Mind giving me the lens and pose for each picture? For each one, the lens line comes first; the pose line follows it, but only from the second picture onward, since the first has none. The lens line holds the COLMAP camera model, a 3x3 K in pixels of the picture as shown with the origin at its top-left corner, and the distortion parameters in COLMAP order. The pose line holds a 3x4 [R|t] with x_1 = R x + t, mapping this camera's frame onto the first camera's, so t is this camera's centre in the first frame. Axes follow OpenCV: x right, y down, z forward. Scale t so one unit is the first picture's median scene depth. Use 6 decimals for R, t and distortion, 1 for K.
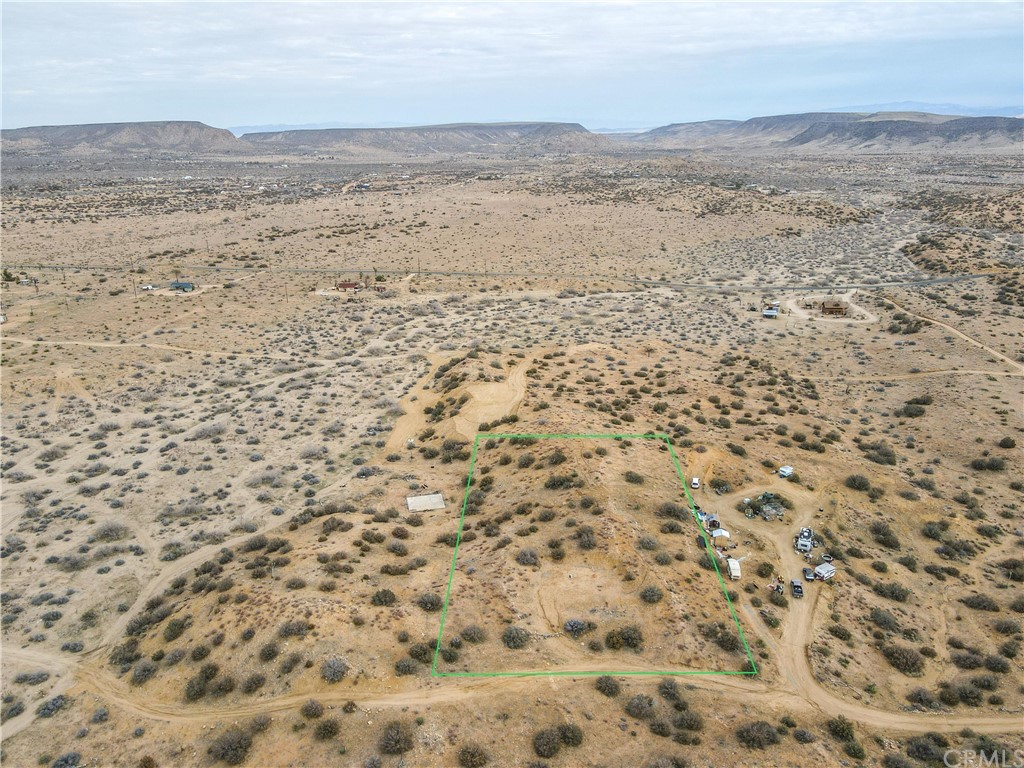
lens RADIAL K [[752.6, 0, 503.8], [0, 752.6, 388.7], [0, 0, 1]] dist [0.011802, 0.002151]
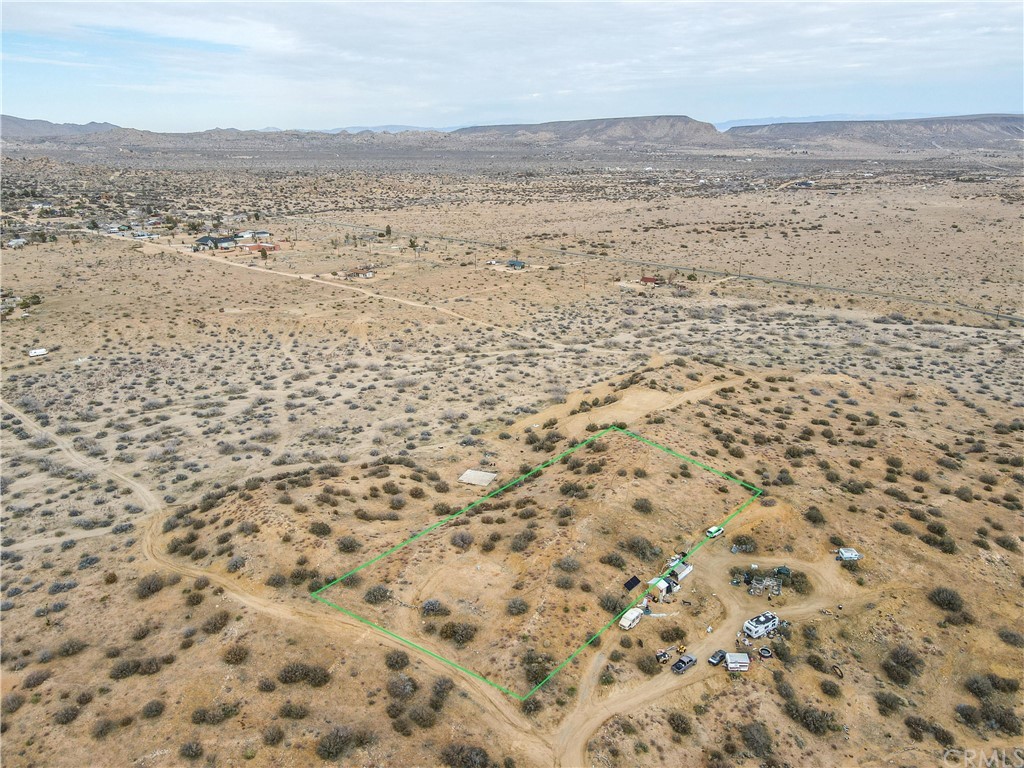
lens RADIAL K [[752.6, 0, 498.9], [0, 752.6, 379.6], [0, 0, 1]] dist [0.011802, 0.002151]
pose [[0.817248, 0.185118, -0.545744, 0.497168], [-0.186416, 0.981008, 0.053603, -0.051748], [0.545302, 0.057928, 0.836235, 0.105692]]
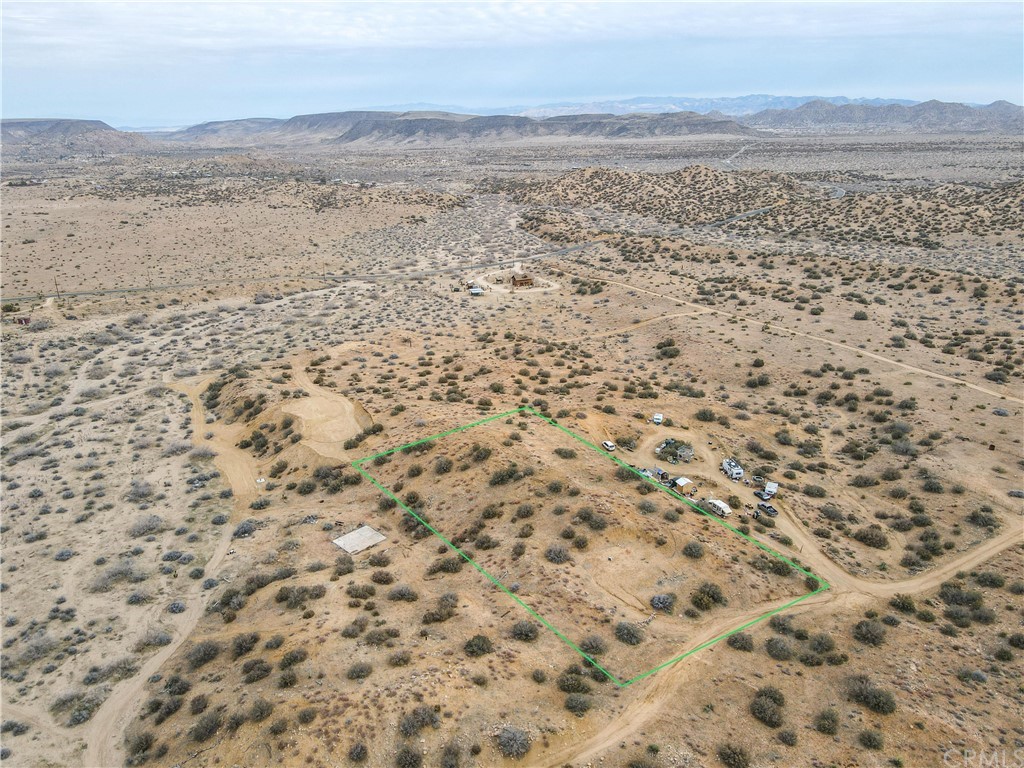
lens RADIAL K [[752.6, 0, 505.4], [0, 752.6, 388.7], [0, 0, 1]] dist [0.011802, 0.002151]
pose [[0.840731, -0.182948, 0.509609, -0.374576], [0.182261, 0.981884, 0.051807, -0.030778], [-0.509855, 0.049326, 0.858845, 0.182225]]
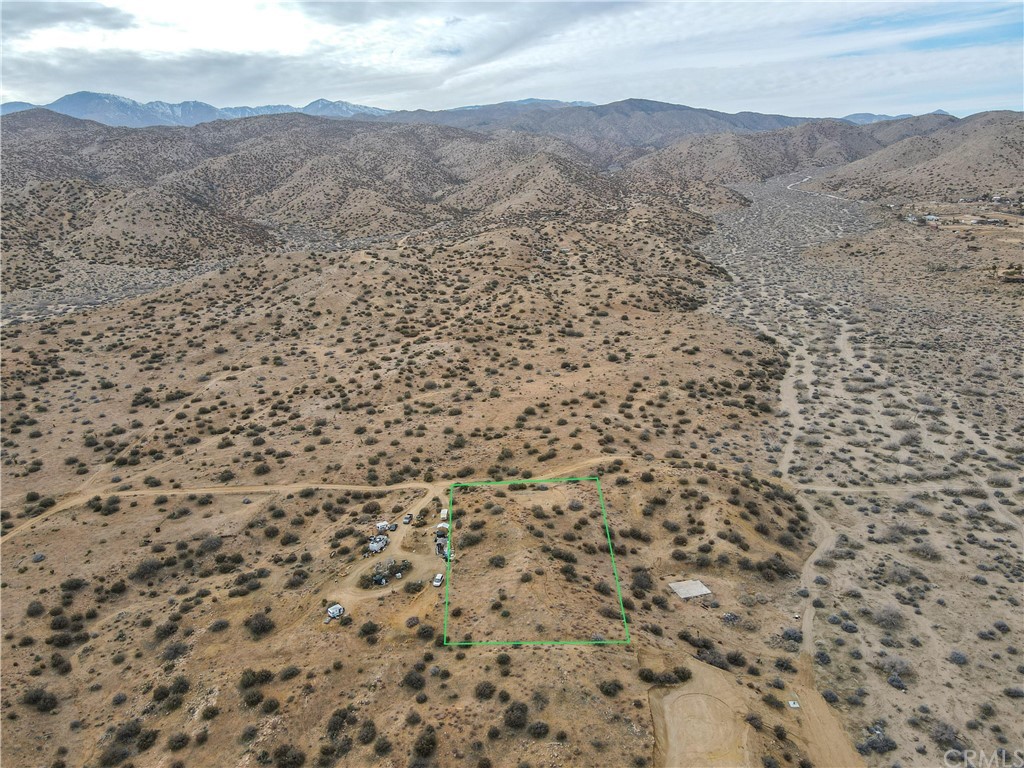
lens RADIAL K [[752.6, 0, 515.5], [0, 752.6, 385.0], [0, 0, 1]] dist [0.011802, 0.002151]
pose [[-0.995427, 0.056032, -0.077367, 0.212229], [-0.000241, 0.808428, 0.588595, -0.723255], [0.095525, 0.585922, -0.804717, 1.699999]]
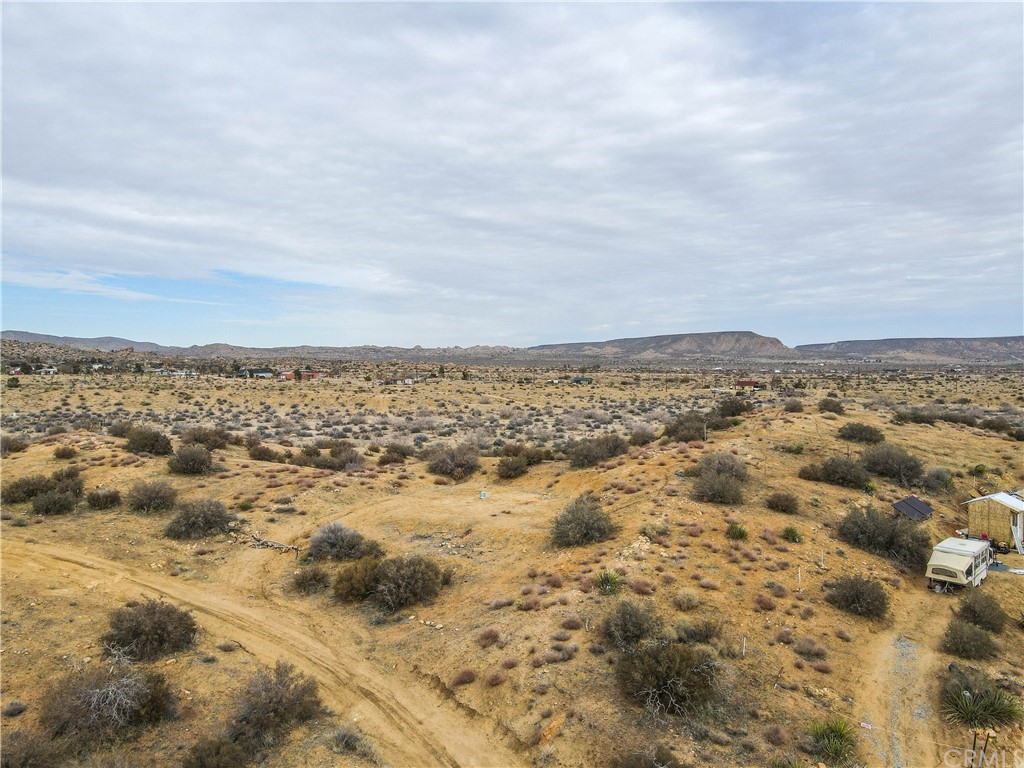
lens RADIAL K [[752.6, 0, 503.5], [0, 752.6, 379.9], [0, 0, 1]] dist [0.011802, 0.002151]
pose [[0.766452, 0.026514, -0.641754, 0.282801], [-0.210255, 0.954456, -0.211676, 0.215937], [0.606913, 0.297171, 0.737120, 0.542370]]
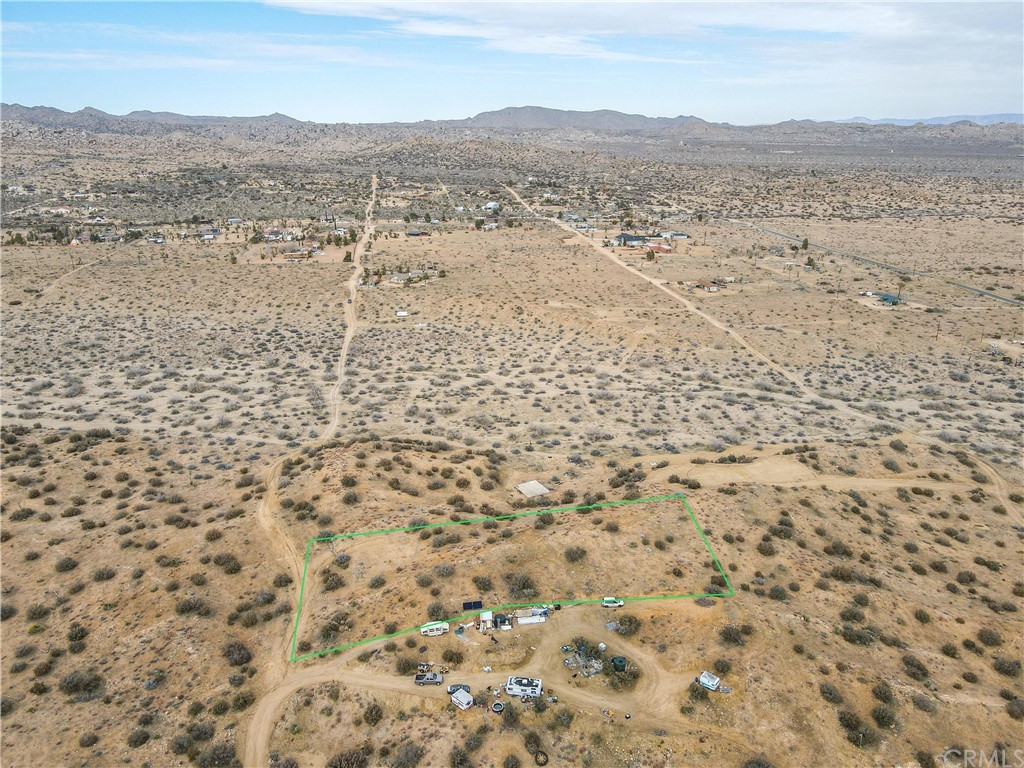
lens RADIAL K [[752.6, 0, 499.2], [0, 752.6, 364.2], [0, 0, 1]] dist [0.011802, 0.002151]
pose [[0.250871, 0.301179, -0.919976, 0.939019], [-0.307854, 0.925850, 0.219152, -0.281797], [0.917763, 0.228239, 0.324988, 0.531433]]
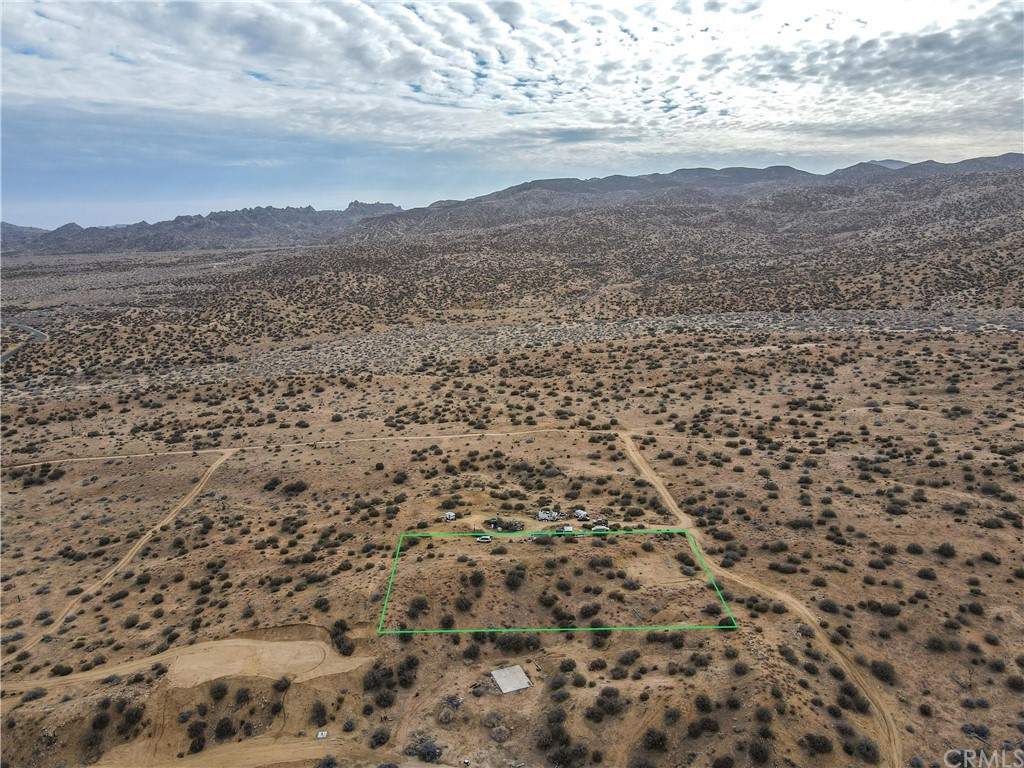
lens RADIAL K [[752.6, 0, 507.1], [0, 752.6, 383.7], [0, 0, 1]] dist [0.011802, 0.002151]
pose [[-0.156007, -0.203301, 0.966608, -0.965995], [0.359720, 0.899695, 0.247285, -0.429908], [-0.919926, 0.386287, -0.067227, 0.944629]]
